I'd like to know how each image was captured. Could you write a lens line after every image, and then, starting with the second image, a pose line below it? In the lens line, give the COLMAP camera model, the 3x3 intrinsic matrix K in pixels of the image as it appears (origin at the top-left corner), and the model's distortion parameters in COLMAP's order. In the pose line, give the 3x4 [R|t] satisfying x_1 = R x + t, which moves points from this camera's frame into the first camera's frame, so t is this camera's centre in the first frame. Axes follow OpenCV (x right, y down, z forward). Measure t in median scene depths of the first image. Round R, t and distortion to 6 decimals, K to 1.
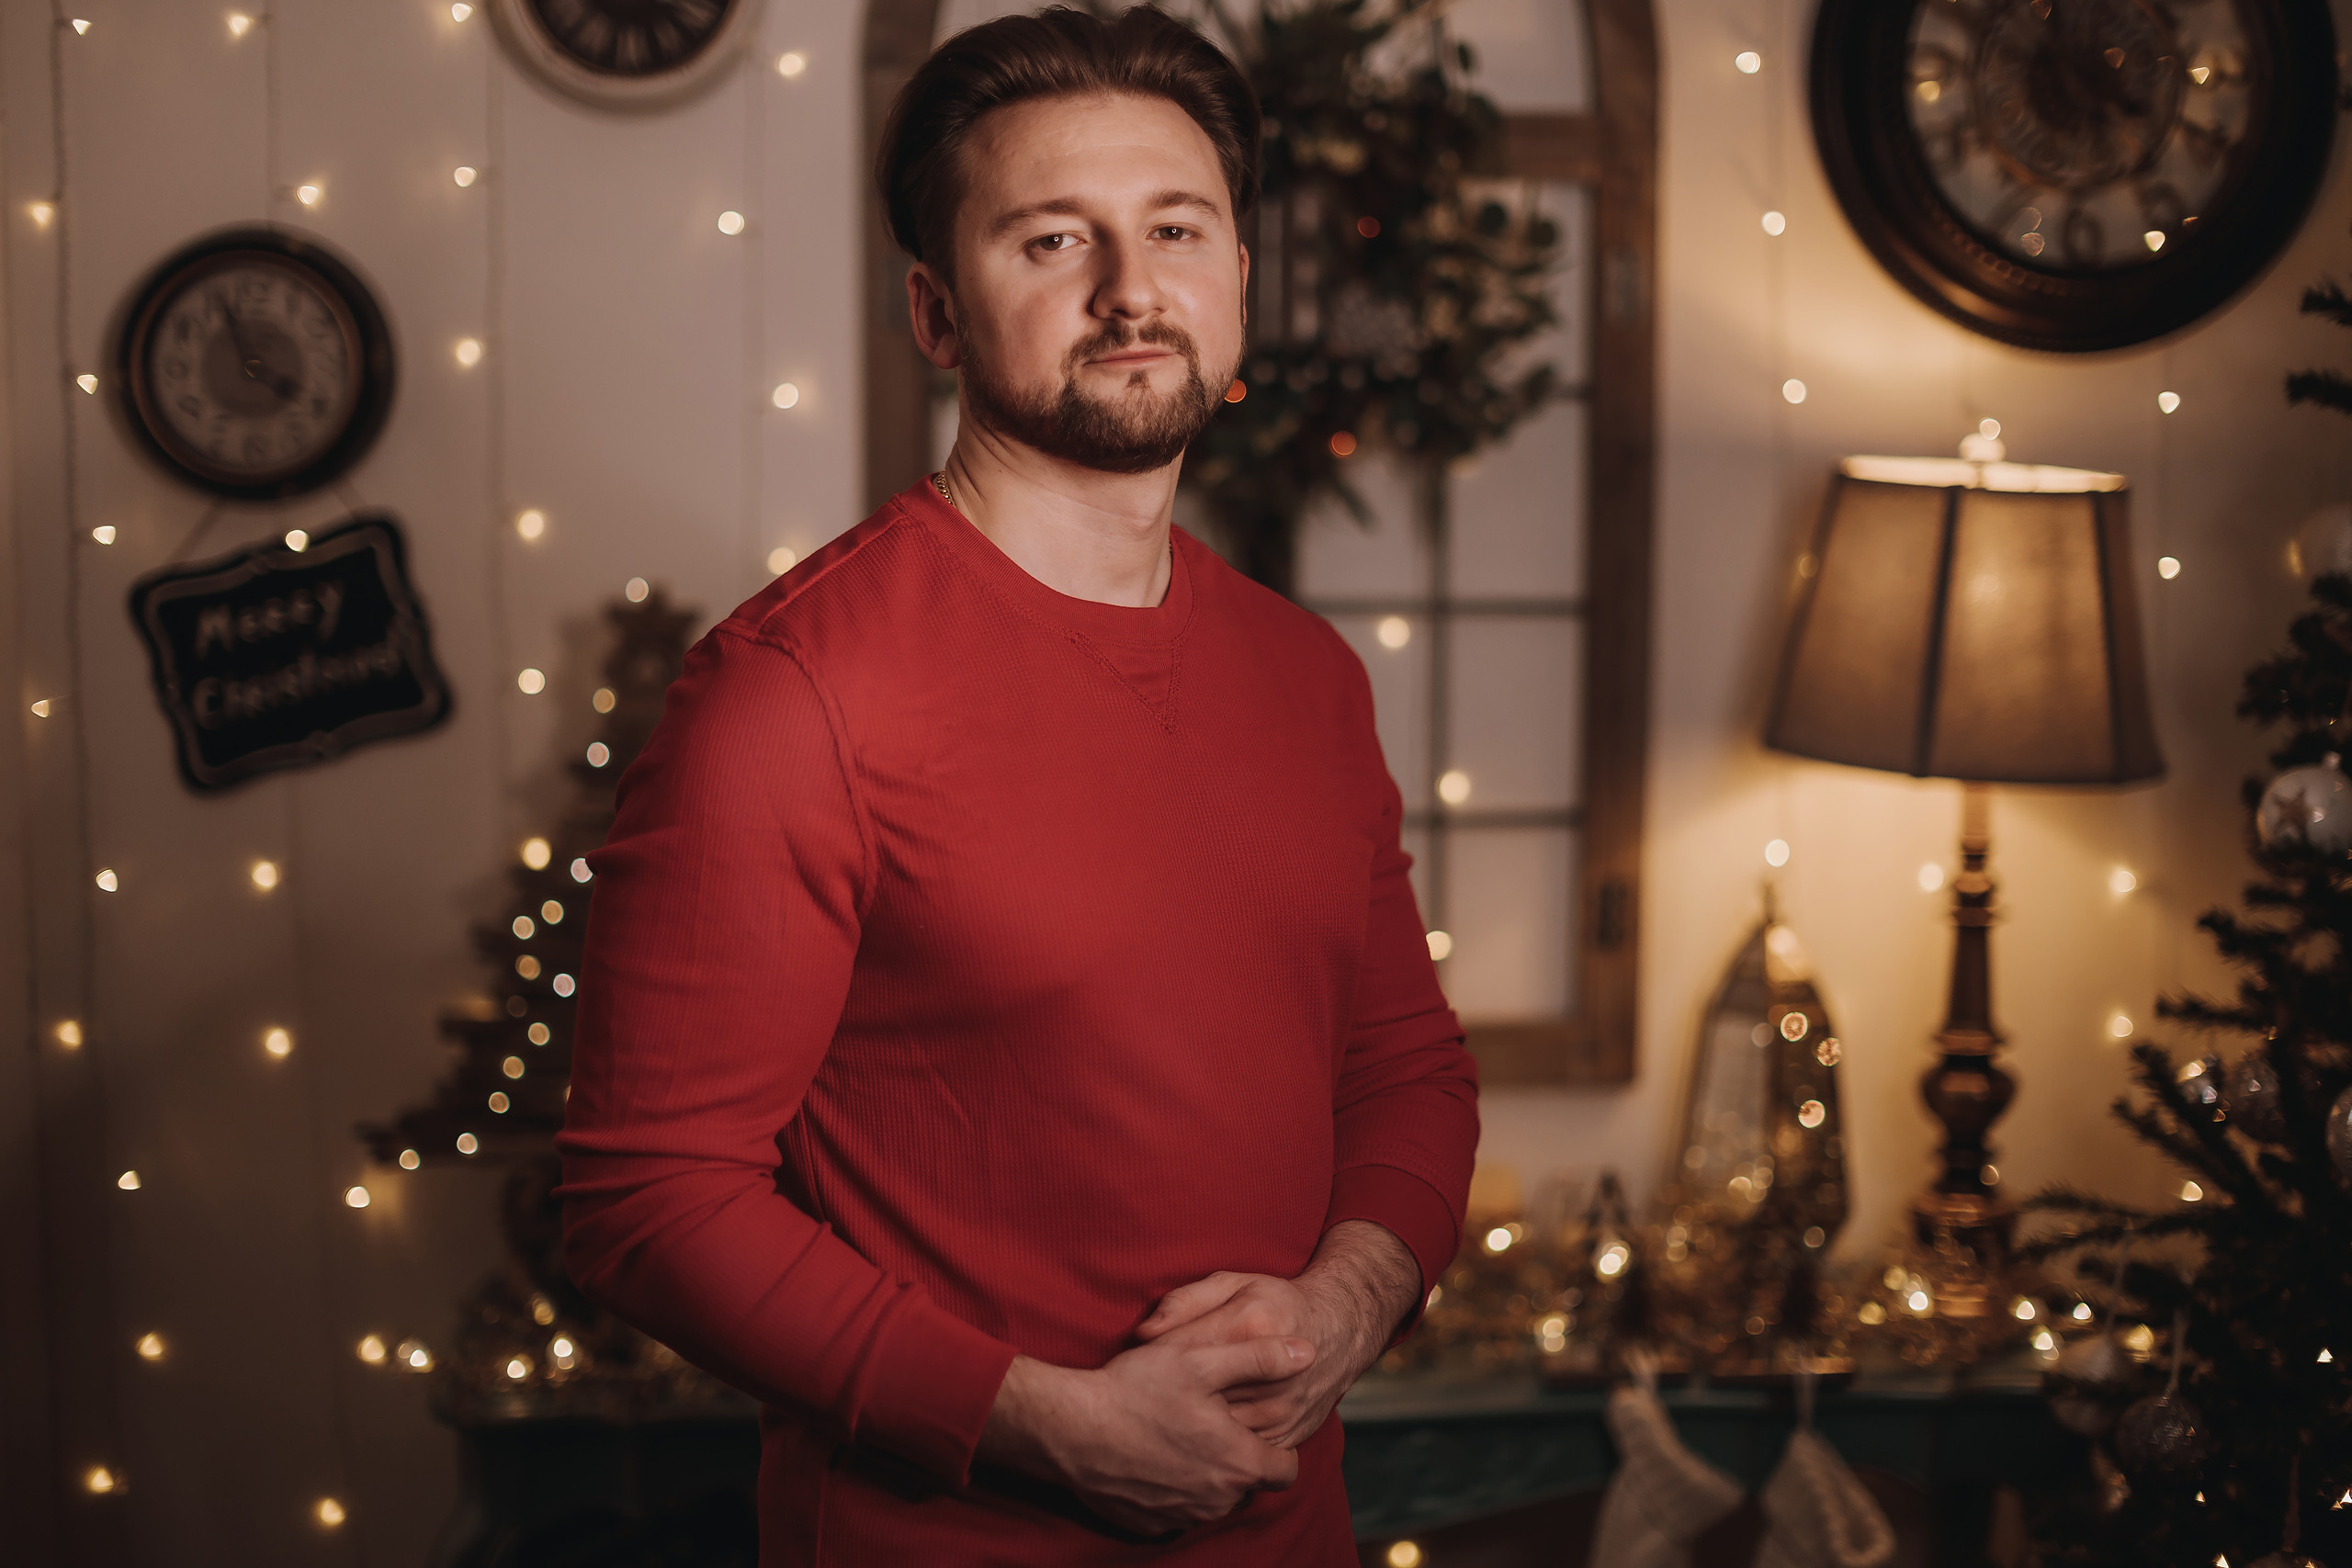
lens RADIAL K [[3578.2, 0, 1179.7], [0, 3578.2, 782.6], [0, 0, 1]] dist [-0.171095, 0.123998]
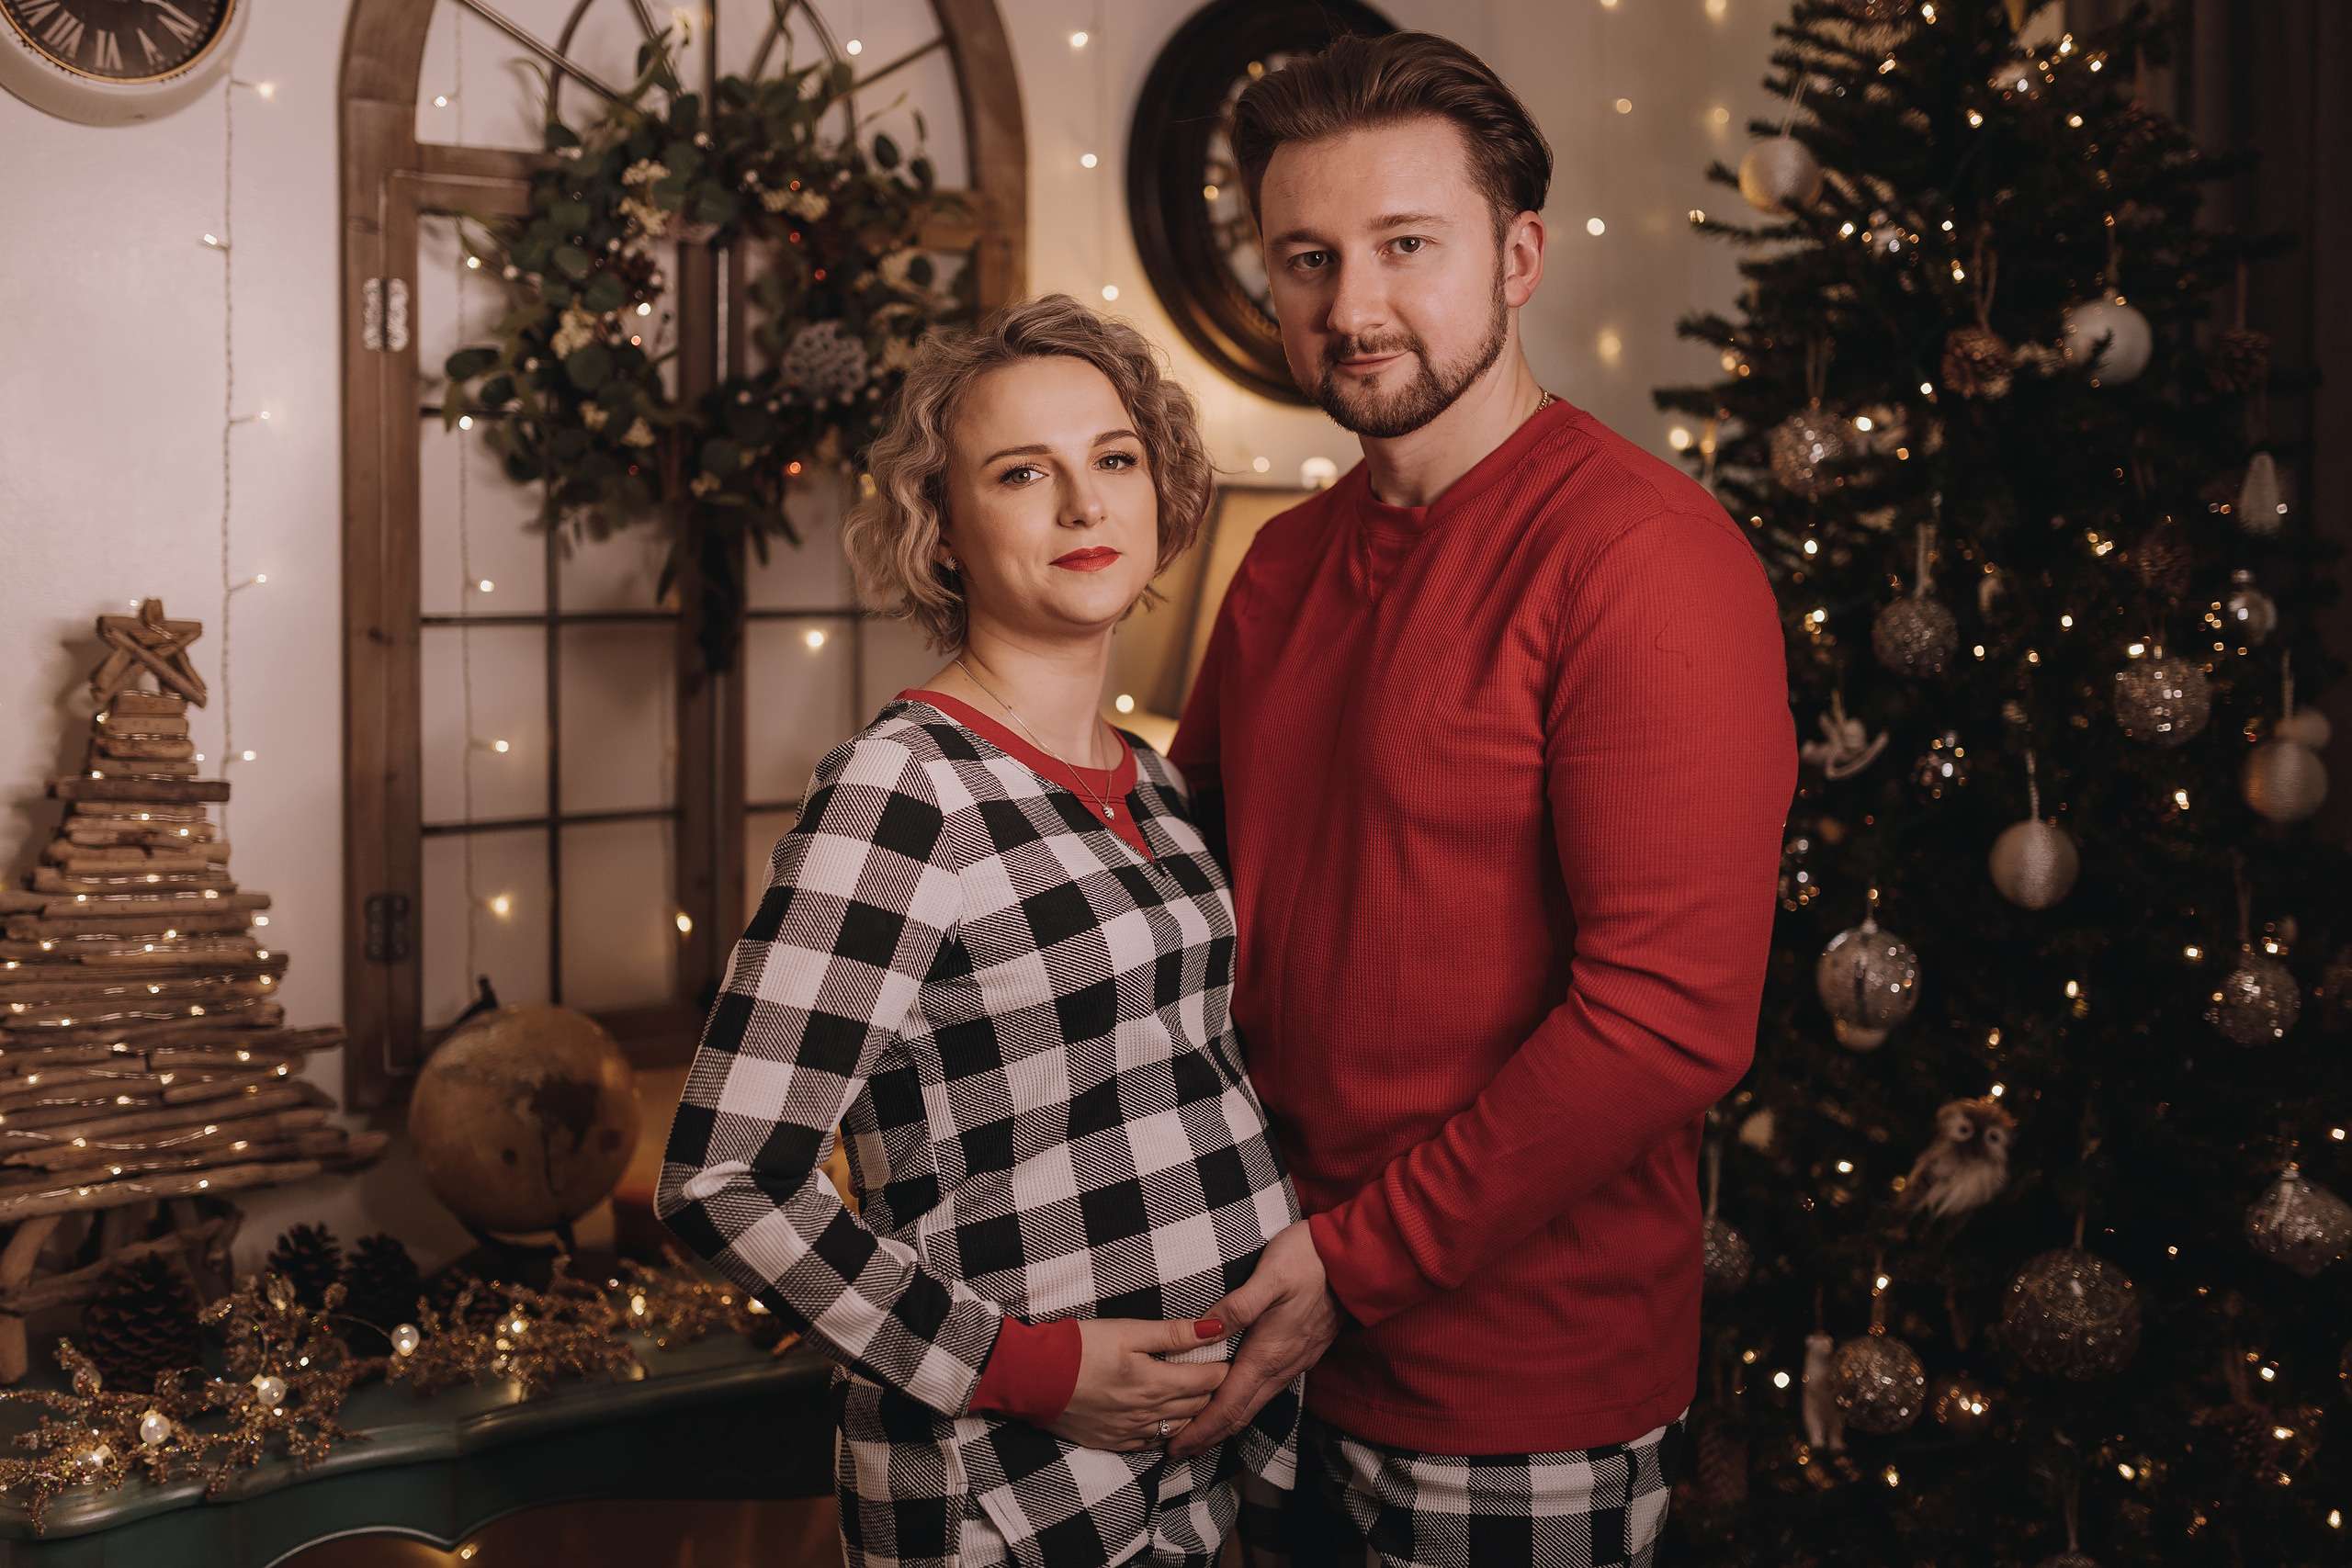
lens RADIAL K [[2385.0, 0, 1171.3], [0, 2385.0, 626.7], [0, 0, 1]] dist [0.000584, 0.039173]
pose [[0.875898, -0.019428, 0.482104, -0.214877], [0.064528, 0.994930, -0.077140, 0.020204], [-0.478161, 0.098676, 0.872711, 0.296541]]
